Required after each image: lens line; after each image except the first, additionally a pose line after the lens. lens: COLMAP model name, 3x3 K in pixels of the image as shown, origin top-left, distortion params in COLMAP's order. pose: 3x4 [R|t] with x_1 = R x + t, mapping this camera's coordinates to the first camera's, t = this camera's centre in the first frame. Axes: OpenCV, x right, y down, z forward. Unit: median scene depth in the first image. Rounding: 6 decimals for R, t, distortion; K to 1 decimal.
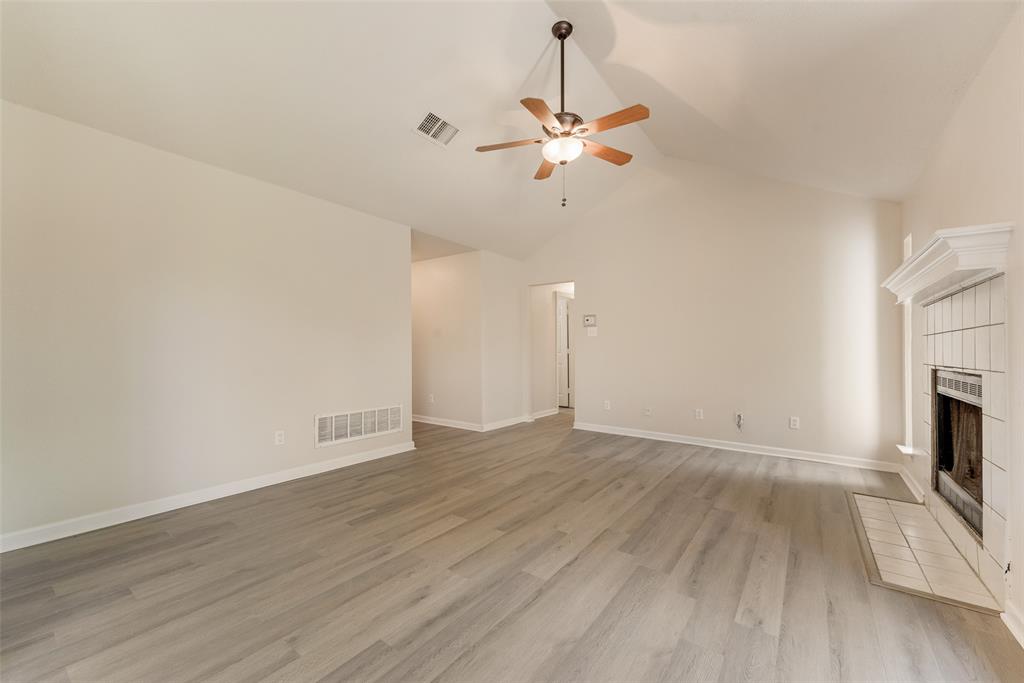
lens RADIAL K [[402.7, 0, 509.5], [0, 402.7, 346.3], [0, 0, 1]] dist [-0.000450, -0.000078]
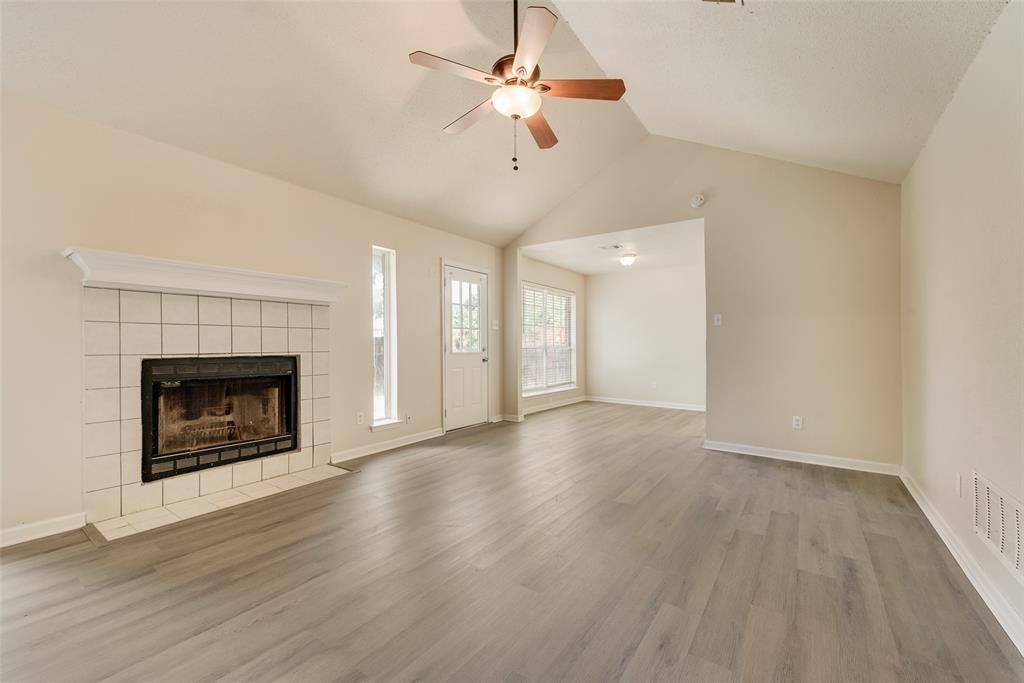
lens RADIAL K [[402.7, 0, 509.5], [0, 402.7, 346.3], [0, 0, 1]] dist [-0.000450, -0.000078]
pose [[-0.999882, -0.006719, -0.013816, 0.167981], [-0.006684, 0.999974, -0.002535, 0.019039], [0.013833, -0.002443, -0.999901, 1.821738]]
